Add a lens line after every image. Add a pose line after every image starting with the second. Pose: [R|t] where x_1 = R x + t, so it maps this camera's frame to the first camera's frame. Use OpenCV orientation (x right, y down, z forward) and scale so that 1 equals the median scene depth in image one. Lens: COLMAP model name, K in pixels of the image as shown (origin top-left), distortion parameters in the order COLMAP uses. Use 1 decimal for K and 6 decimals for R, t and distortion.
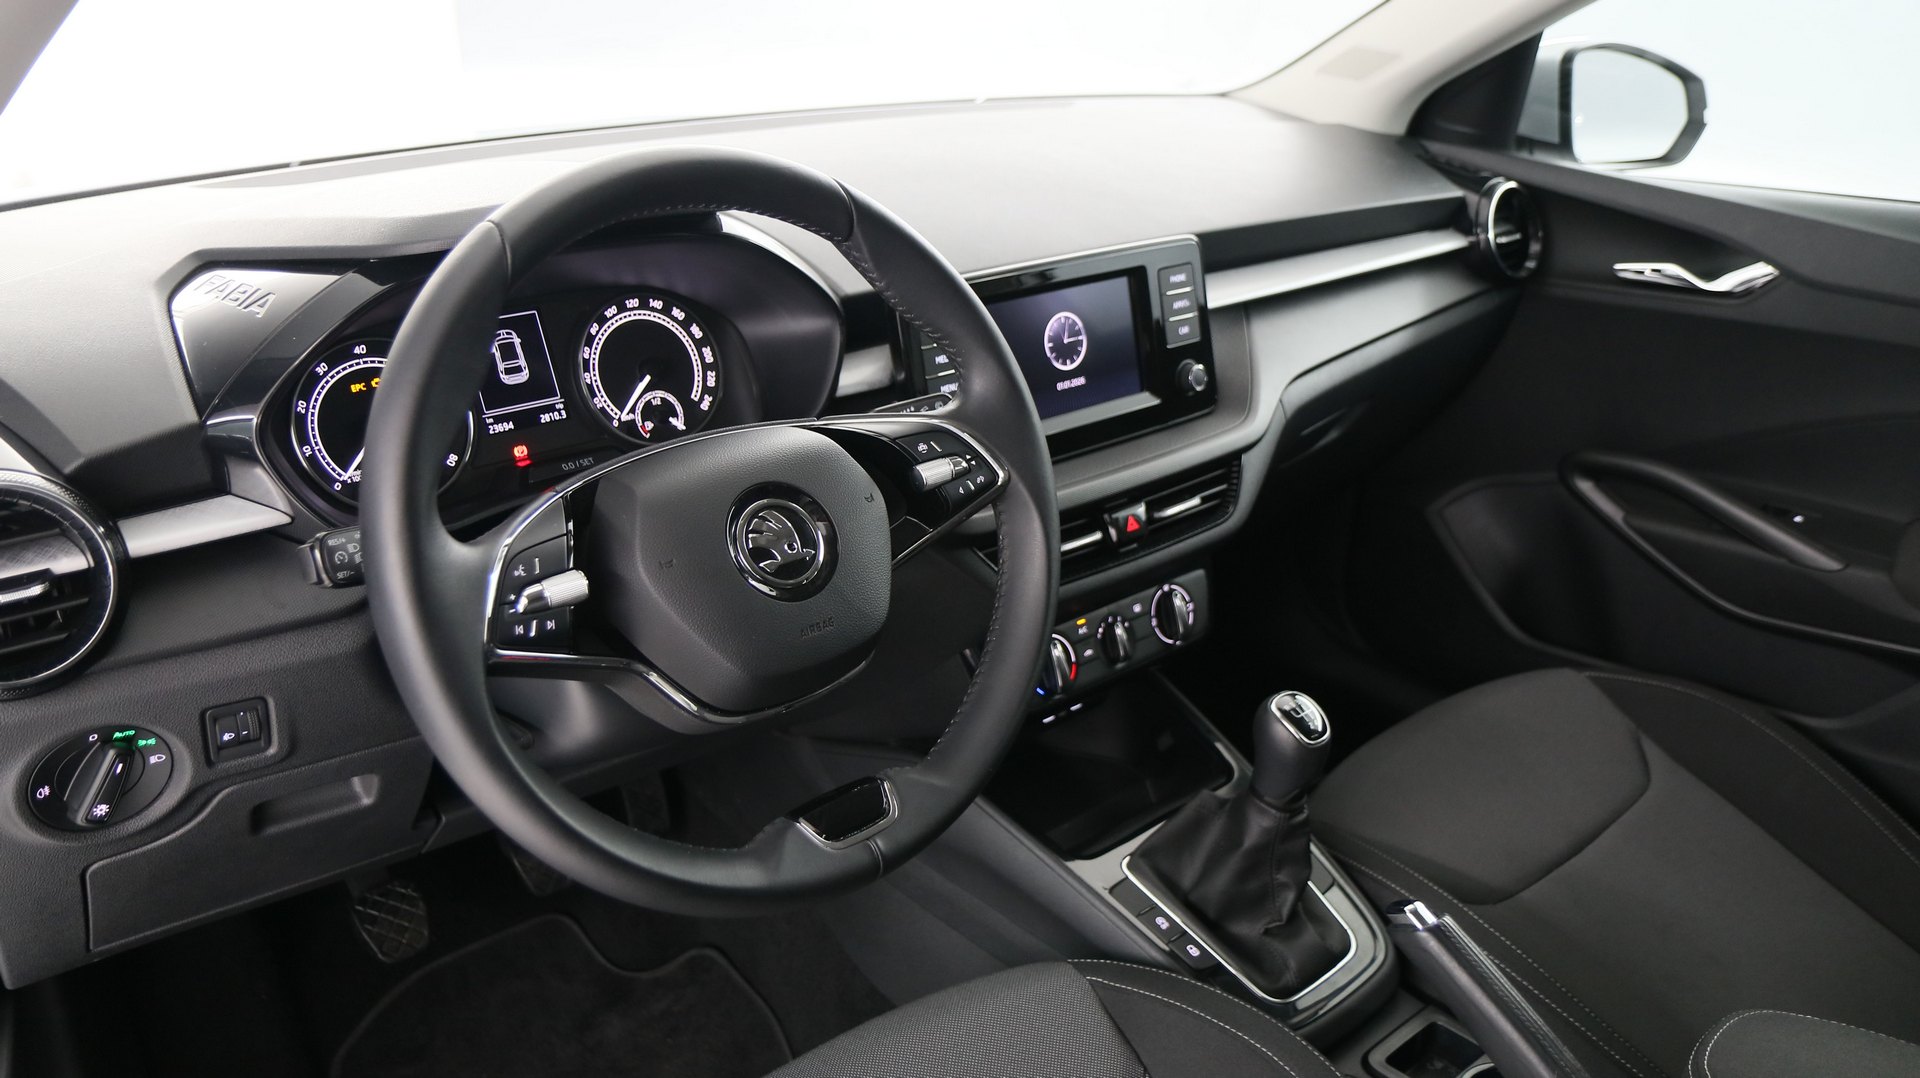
lens RADIAL K [[1448.1, 0, 954.6], [0, 1448.1, 537.5], [0, 0, 1]] dist [-0.026883, 0.010503]
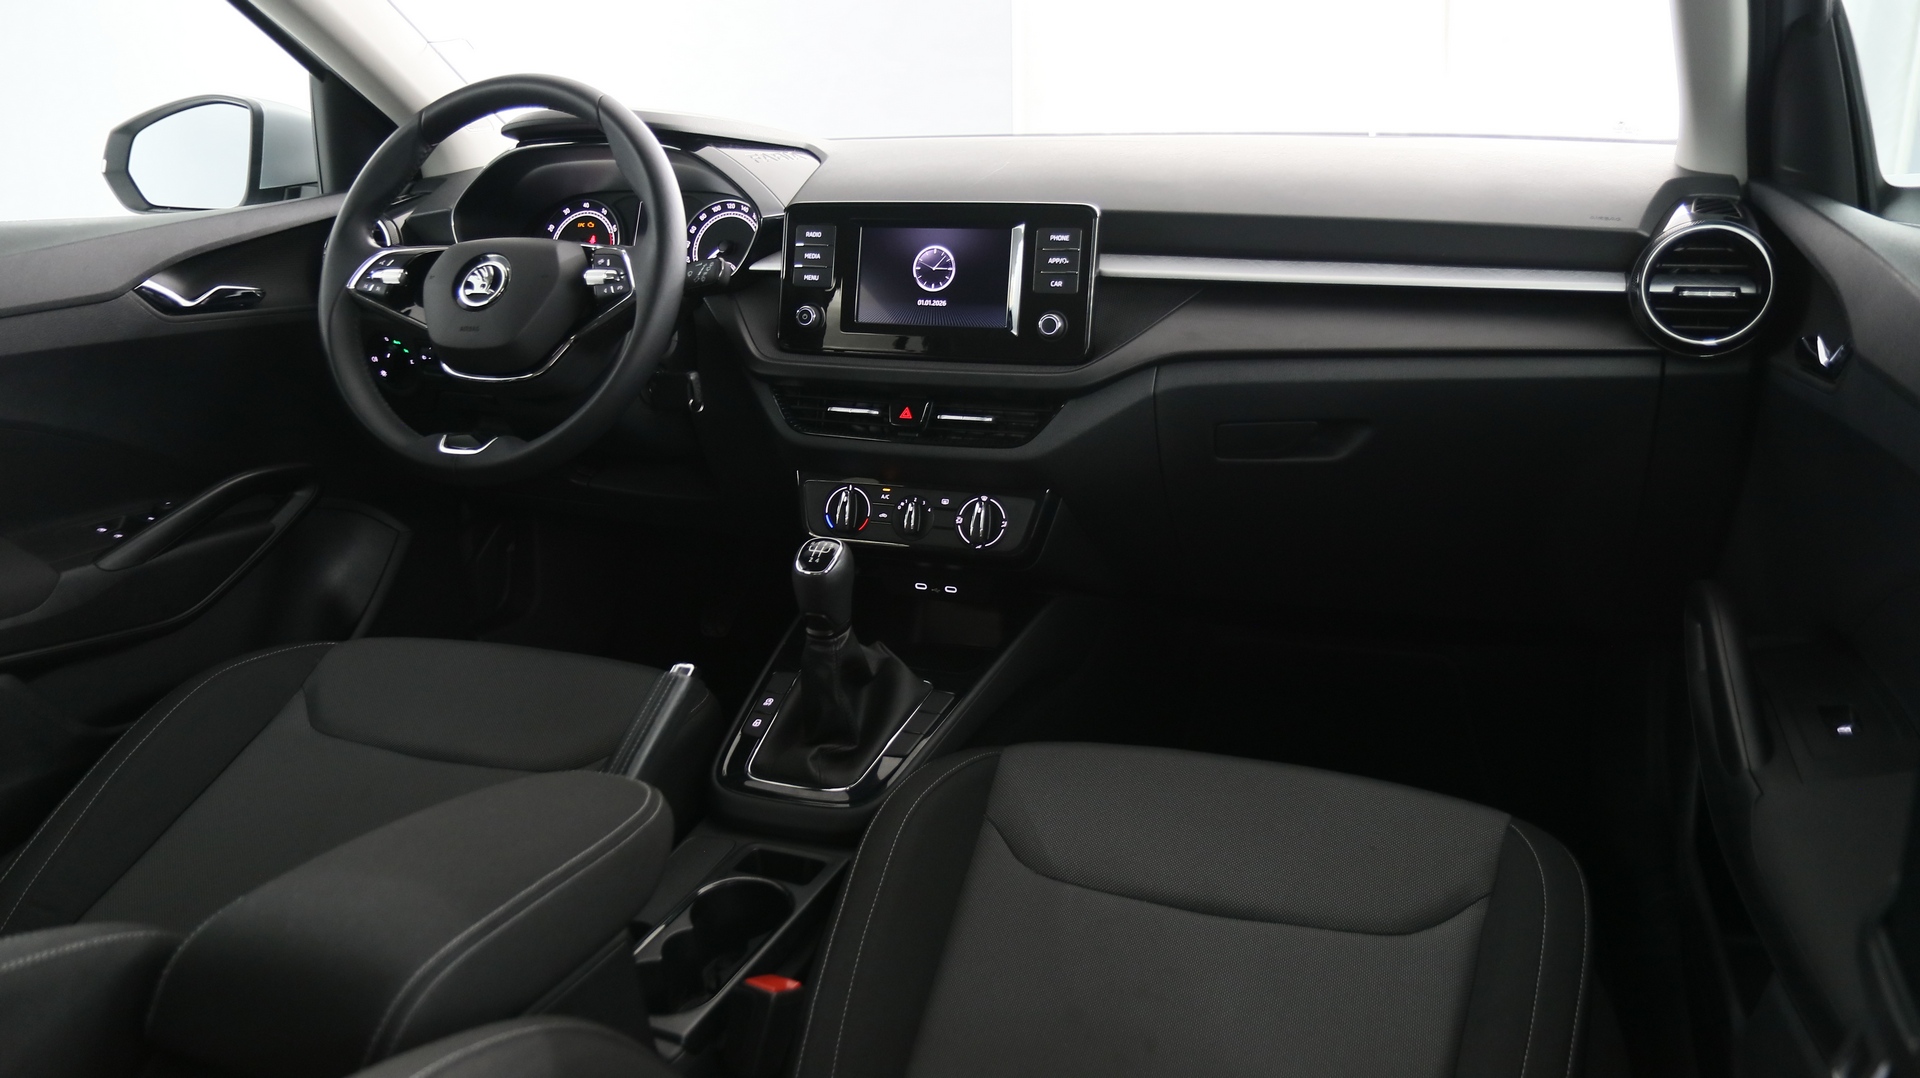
lens RADIAL K [[1448.1, 0, 955.6], [0, 1448.1, 536.5], [0, 0, 1]] dist [-0.026883, 0.010503]
pose [[0.480225, 0.232159, -0.845864, 1.201277], [-0.324240, 0.943017, 0.074742, -0.016398], [0.815017, 0.238370, 0.528136, 0.409133]]
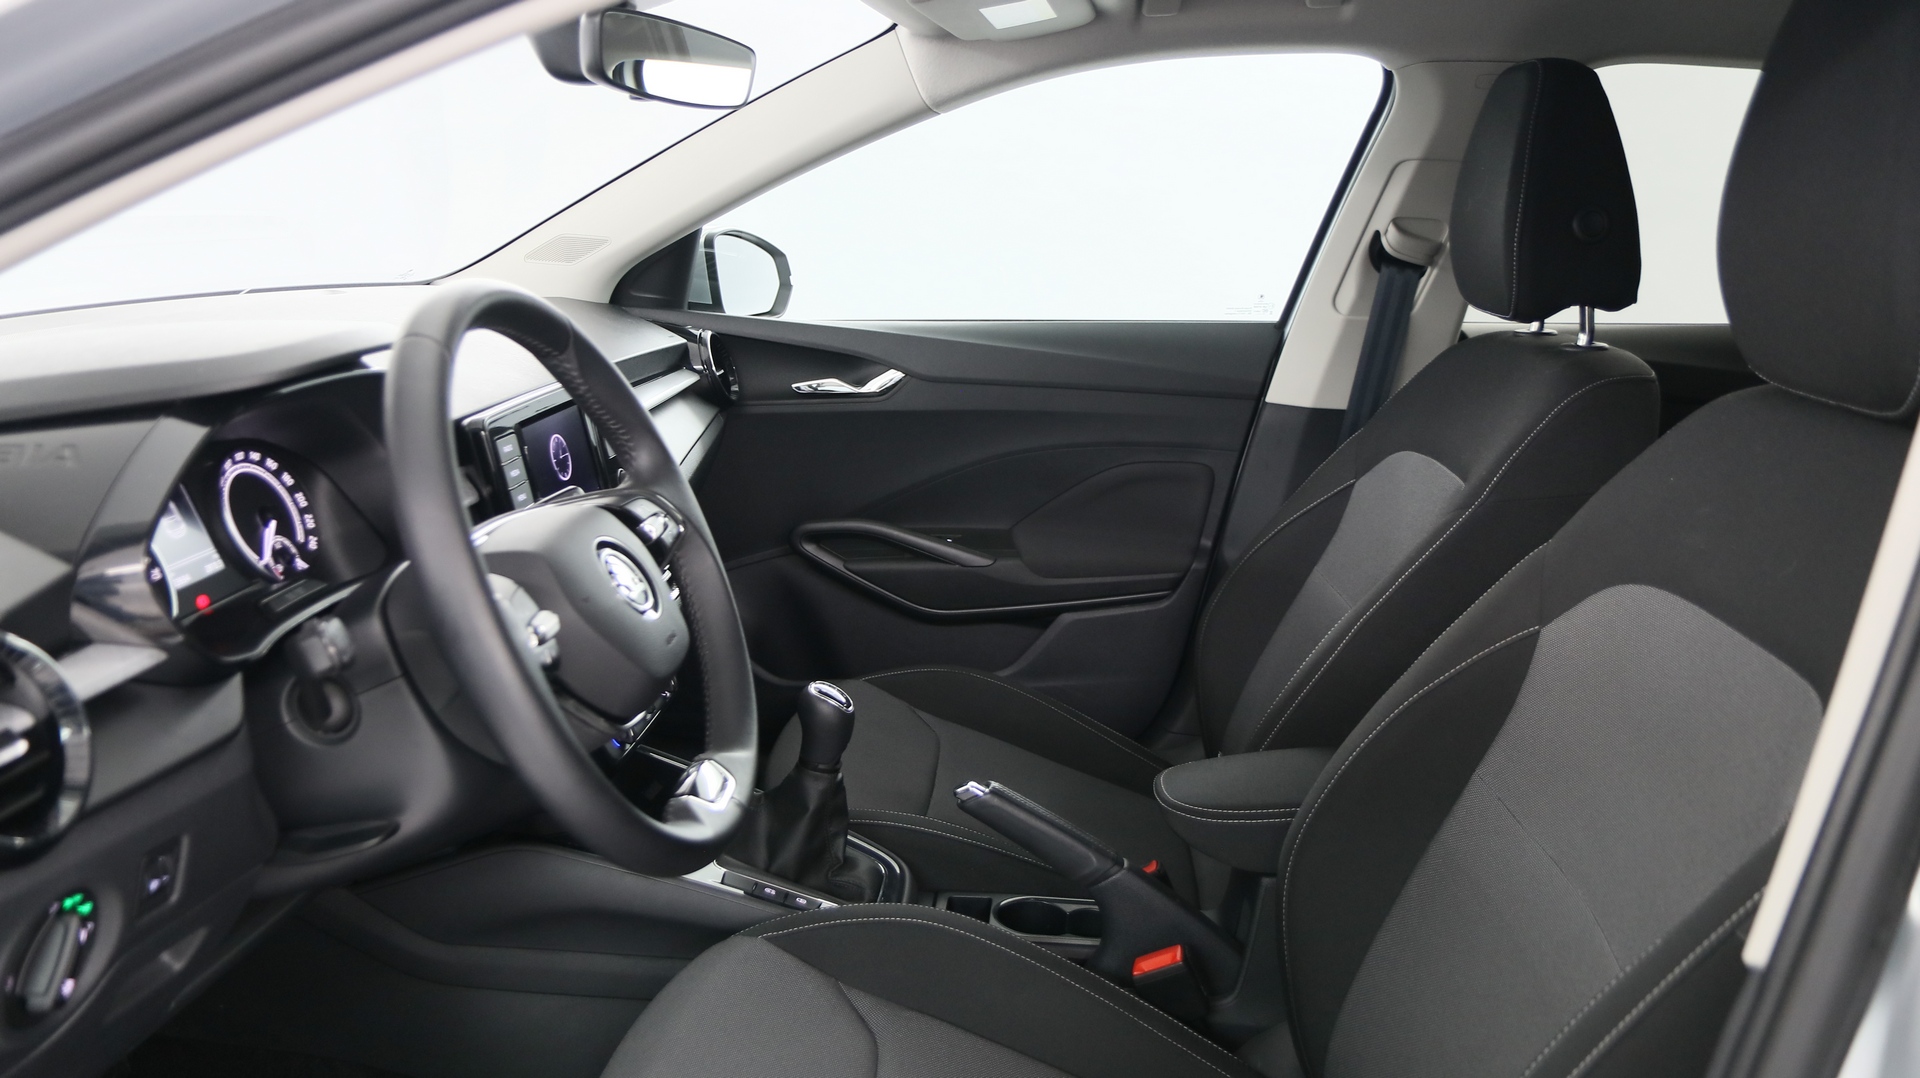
lens RADIAL K [[1448.1, 0, 946.8], [0, 1448.1, 536.5], [0, 0, 1]] dist [-0.026883, 0.010503]
pose [[0.710488, -0.155126, 0.686399, -0.527383], [0.256561, 0.965365, -0.047392, 0.066288], [-0.655274, 0.209775, 0.725680, -0.063700]]
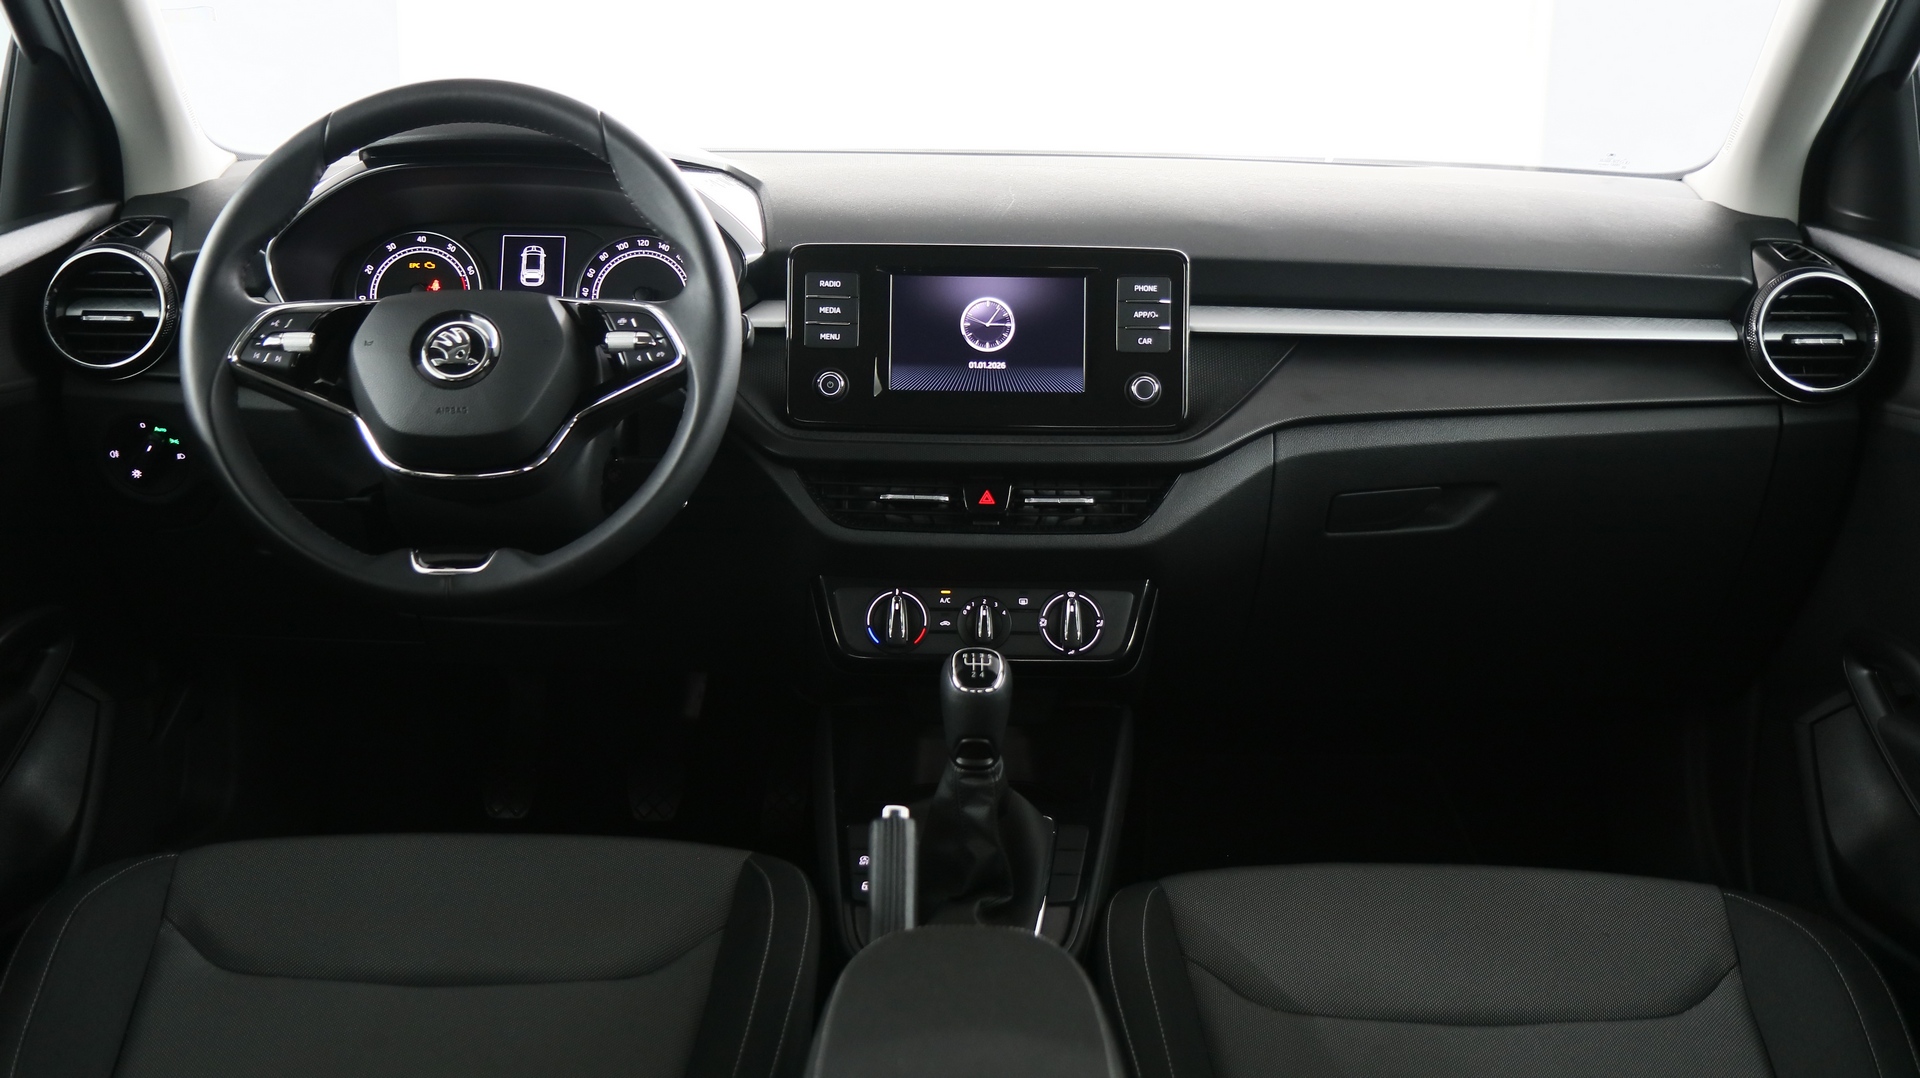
lens RADIAL K [[2141.9, 0, 956.4], [0, 2141.9, 543.2], [0, 0, 1]] dist [0.019272, 0.000000]
pose [[0.763005, 0.145535, -0.629796, 1.060191], [-0.261092, 0.960695, -0.094316, 0.168891], [0.591316, 0.236398, 0.771014, -0.171377]]
